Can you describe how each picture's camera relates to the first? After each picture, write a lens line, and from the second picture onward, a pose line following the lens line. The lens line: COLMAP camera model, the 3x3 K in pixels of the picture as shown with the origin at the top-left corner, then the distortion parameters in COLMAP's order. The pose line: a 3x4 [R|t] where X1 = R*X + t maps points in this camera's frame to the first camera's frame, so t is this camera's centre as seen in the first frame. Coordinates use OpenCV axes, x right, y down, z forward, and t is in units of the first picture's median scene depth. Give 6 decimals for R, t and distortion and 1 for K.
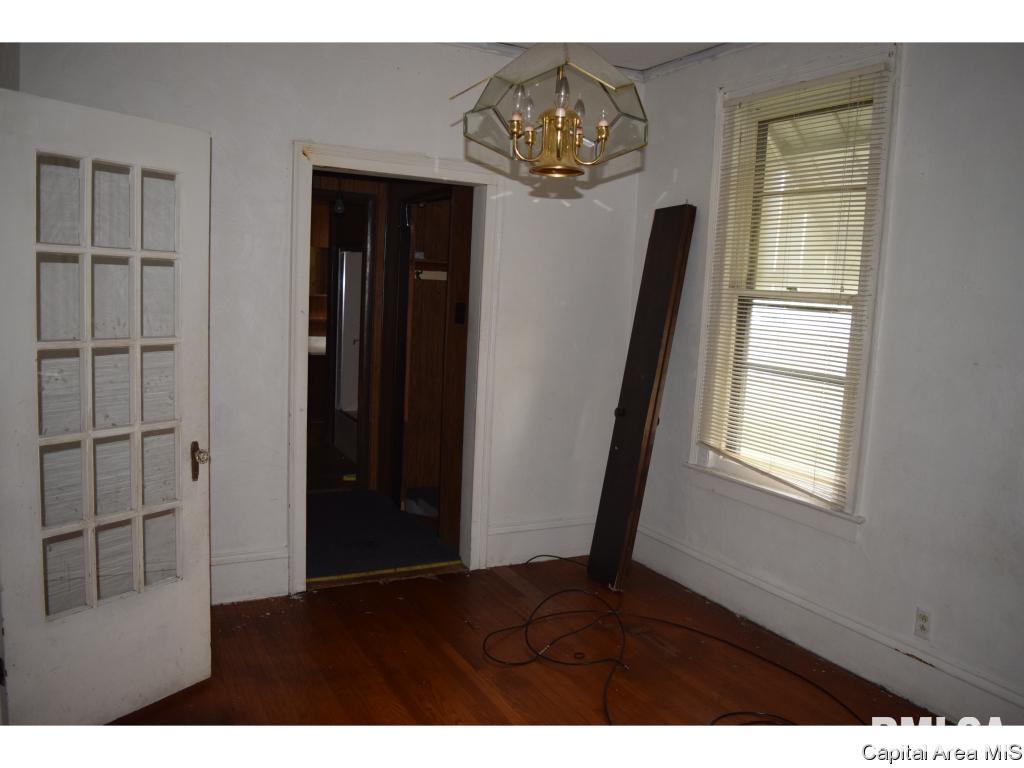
lens RADIAL K [[817.5, 0, 512.0], [0, 817.5, 384.0], [0, 0, 1]] dist [-0.082332, 0.004273]
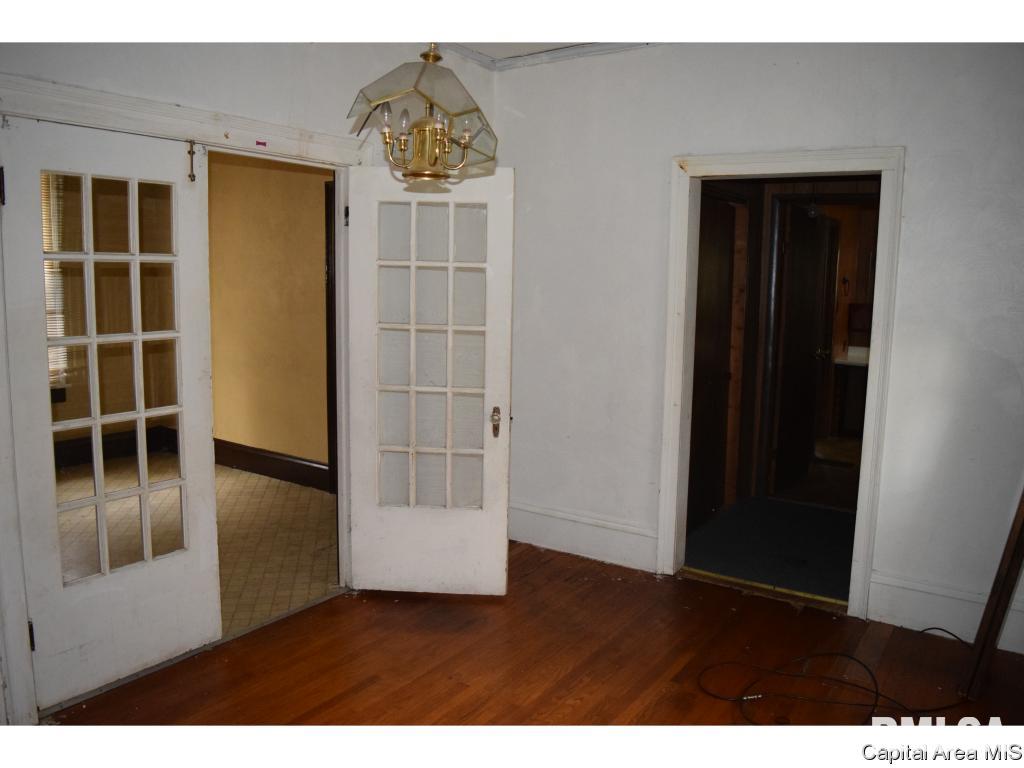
lens RADIAL K [[799.7, 0, 512.0], [0, 799.7, 384.0], [0, 0, 1]] dist [-0.028842, -0.000006]
pose [[0.494243, 0.080997, -0.865542, 0.528863], [-0.105310, 0.993896, 0.032875, -0.007557], [0.862922, 0.074902, 0.499756, 0.269485]]
